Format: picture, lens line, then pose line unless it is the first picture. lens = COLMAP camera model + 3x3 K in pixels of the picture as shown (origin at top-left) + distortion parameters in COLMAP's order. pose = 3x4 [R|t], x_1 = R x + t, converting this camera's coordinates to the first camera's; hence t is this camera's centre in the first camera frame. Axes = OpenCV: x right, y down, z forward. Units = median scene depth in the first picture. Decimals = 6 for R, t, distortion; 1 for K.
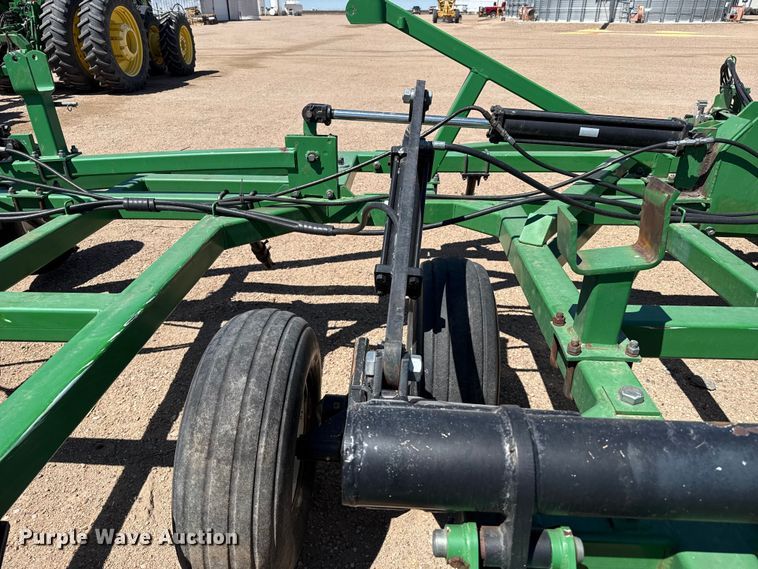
lens RADIAL K [[534.5, 0, 379.0], [0, 534.5, 284.5], [0, 0, 1]] dist [0.034030, -0.038987]
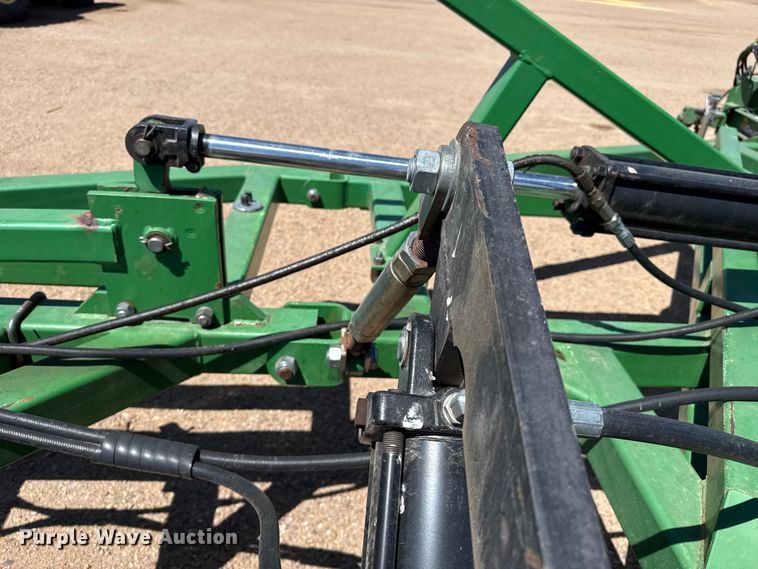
lens RADIAL K [[543.4, 0, 379.0], [0, 543.4, 284.5], [0, 0, 1]] dist [-0.006903, -0.003882]
pose [[0.992163, 0.019718, 0.123382, -0.003133], [-0.029106, 0.996778, 0.074747, -0.171264], [-0.121511, -0.077753, 0.989540, 0.391822]]
